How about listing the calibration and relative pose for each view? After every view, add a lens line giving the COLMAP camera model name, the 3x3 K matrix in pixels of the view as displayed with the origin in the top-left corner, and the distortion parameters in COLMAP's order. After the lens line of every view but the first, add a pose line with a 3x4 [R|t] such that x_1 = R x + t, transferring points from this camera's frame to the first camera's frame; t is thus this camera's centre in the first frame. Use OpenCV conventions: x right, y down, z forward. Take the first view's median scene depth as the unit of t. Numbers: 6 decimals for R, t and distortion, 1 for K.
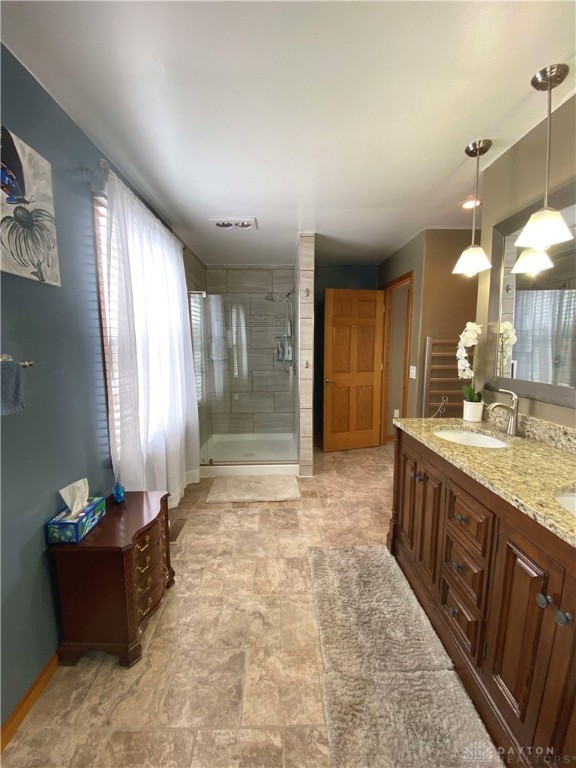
lens RADIAL K [[306.6, 0, 290.4], [0, 306.6, 384.7], [0, 0, 1]] dist [0.000851, 0.000081]
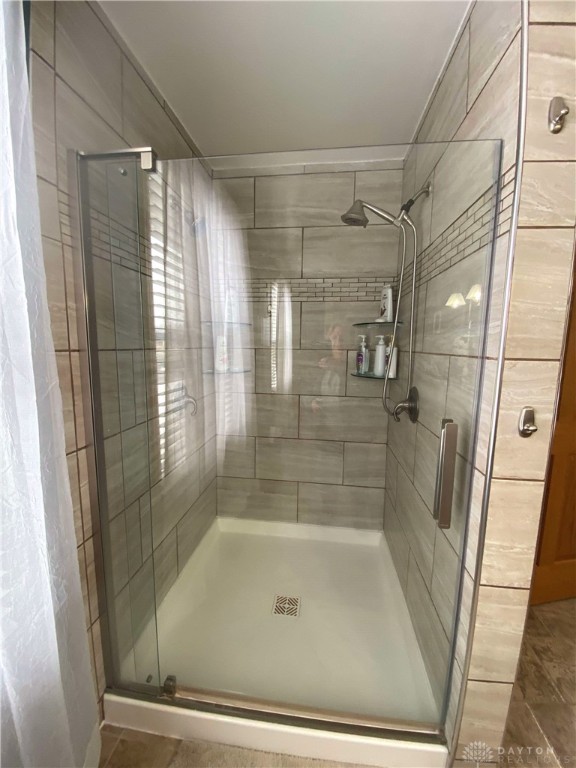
lens RADIAL K [[309.3, 0, 287.7], [0, 309.3, 384.0], [0, 0, 1]] dist [-0.000609, -0.000030]
pose [[0.987275, 0.041524, -0.153504, -0.071034], [-0.041087, 0.999137, 0.006018, -0.064666], [0.153621, 0.000366, 0.988130, 0.519609]]
